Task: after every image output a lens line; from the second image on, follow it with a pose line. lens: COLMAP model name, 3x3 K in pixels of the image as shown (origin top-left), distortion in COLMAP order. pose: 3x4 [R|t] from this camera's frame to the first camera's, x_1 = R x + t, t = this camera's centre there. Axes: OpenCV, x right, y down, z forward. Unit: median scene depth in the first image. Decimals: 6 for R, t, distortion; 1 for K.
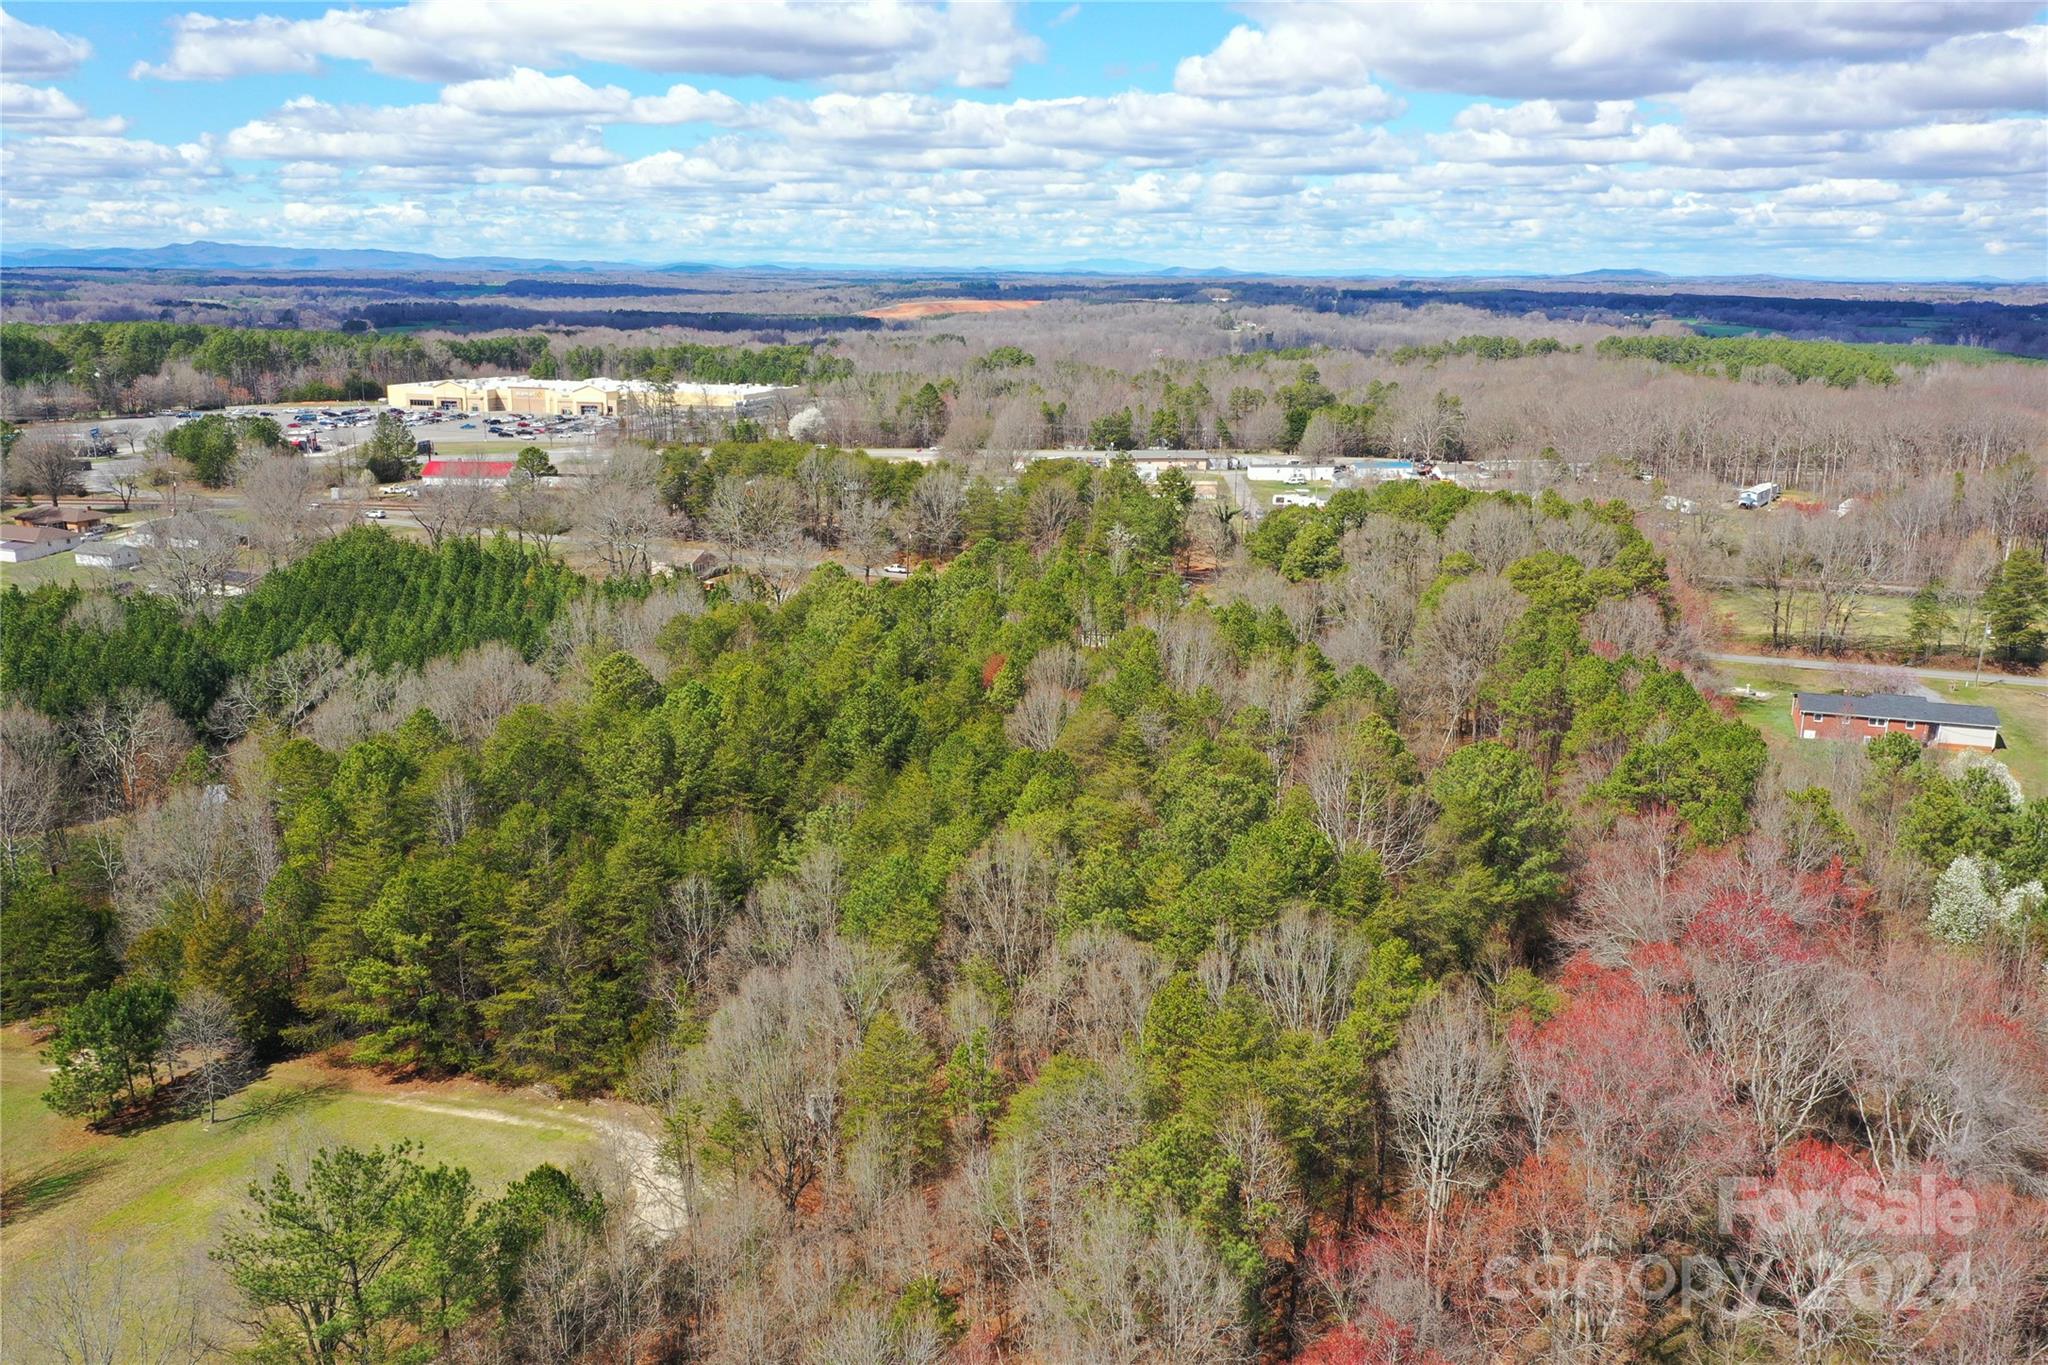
lens RADIAL K [[1629.0, 0, 1026.2], [0, 1629.0, 686.5], [0, 0, 1]] dist [0.012072, 0.015198]
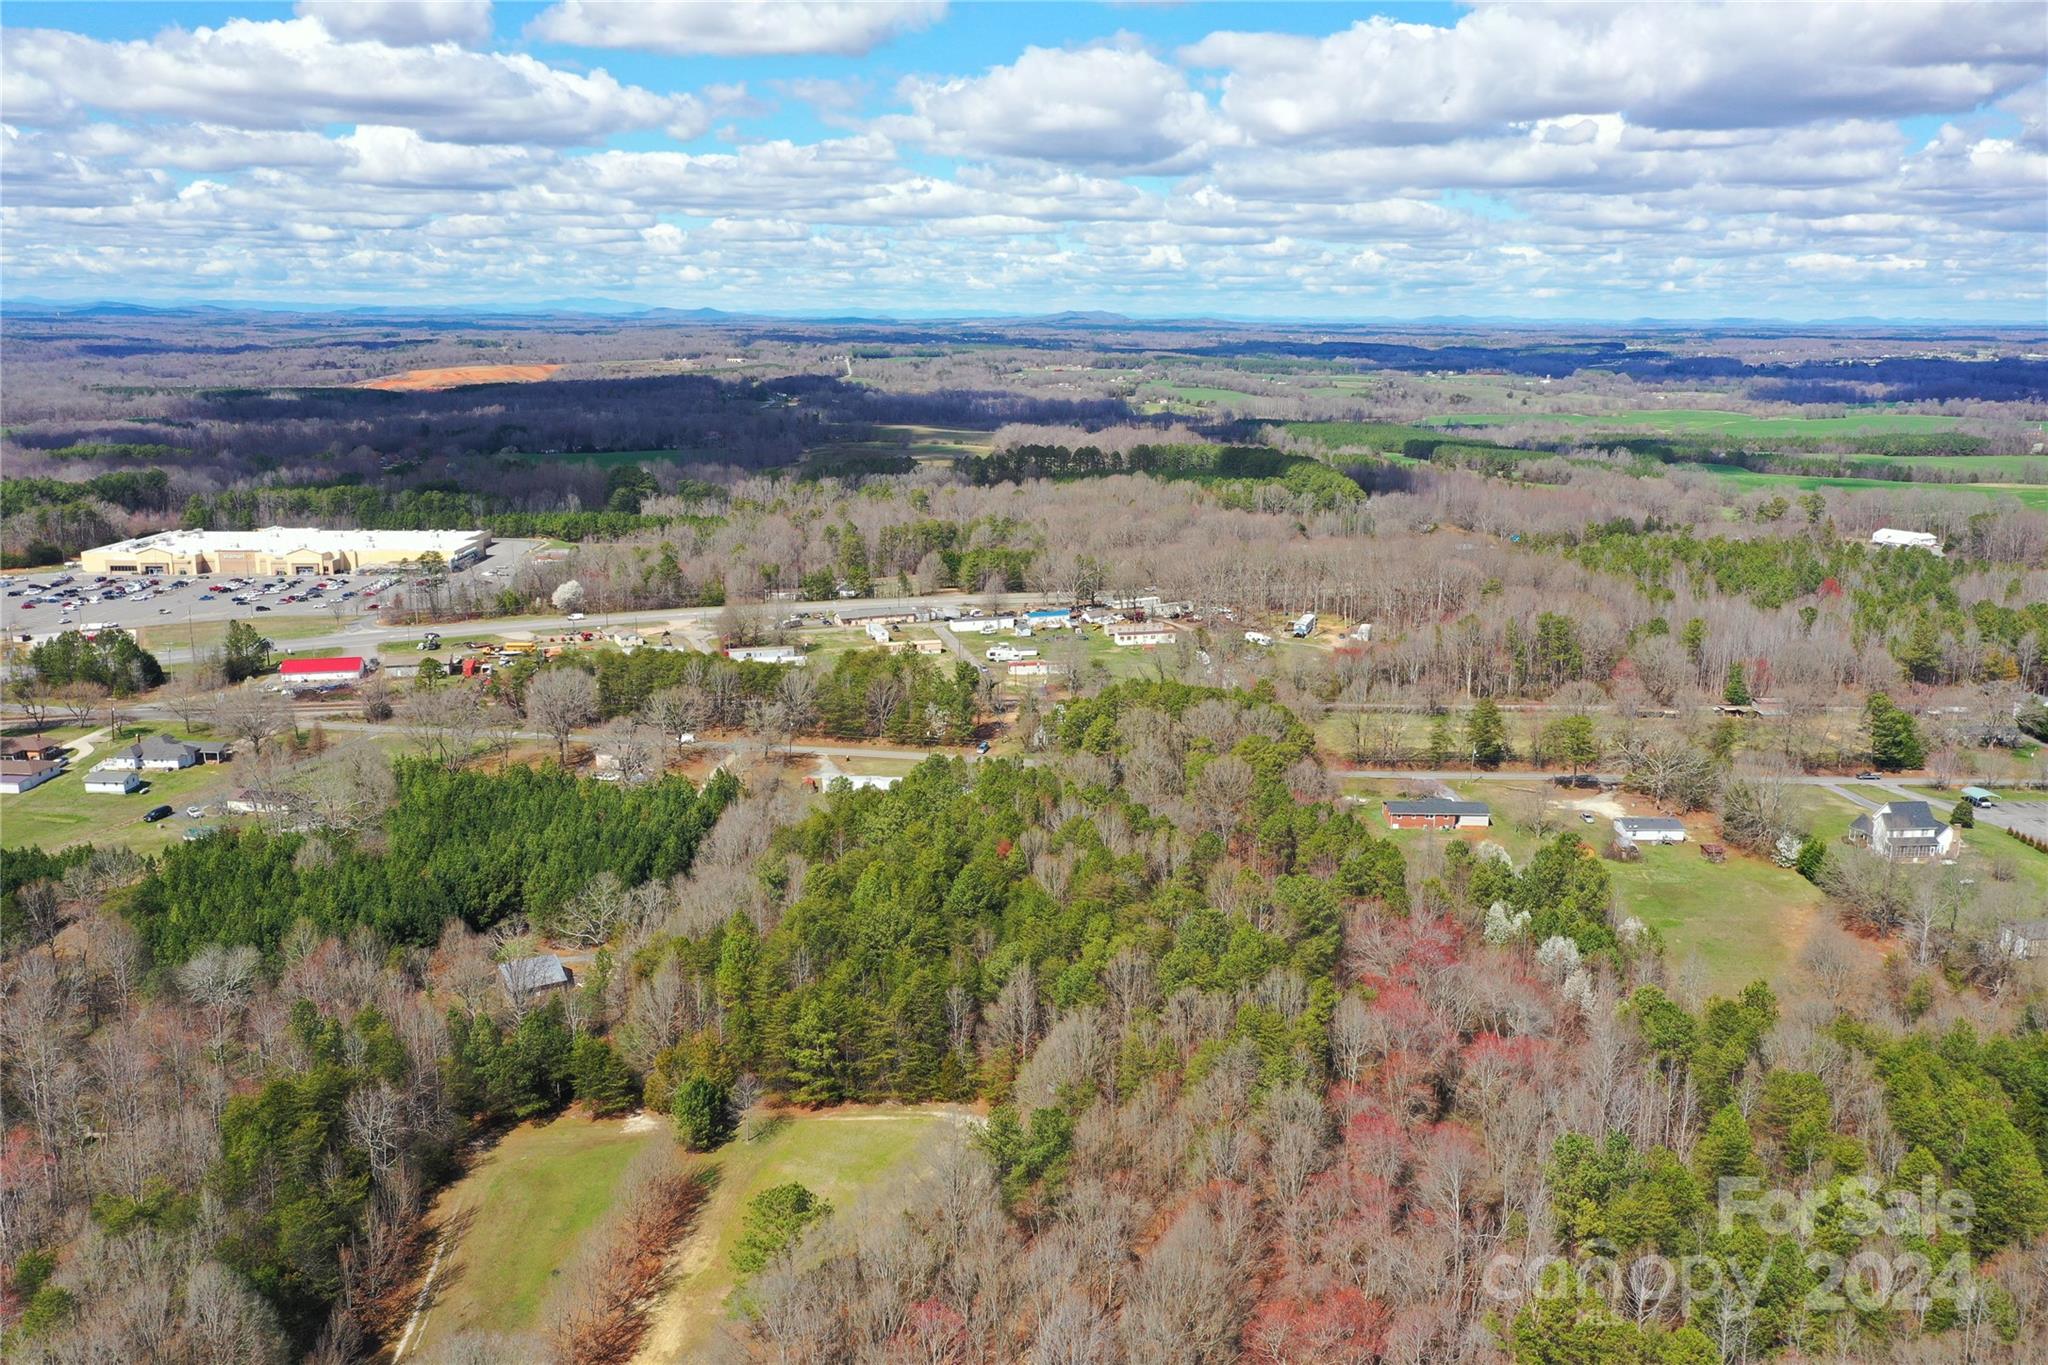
lens RADIAL K [[1629.0, 0, 1024.9], [0, 1629.0, 669.3], [0, 0, 1]] dist [0.012072, 0.015198]
pose [[0.953963, -0.066342, 0.292493, -0.256477], [0.075890, 0.996886, -0.021405, -0.083910], [-0.290163, 0.042617, 0.956028, -0.361268]]
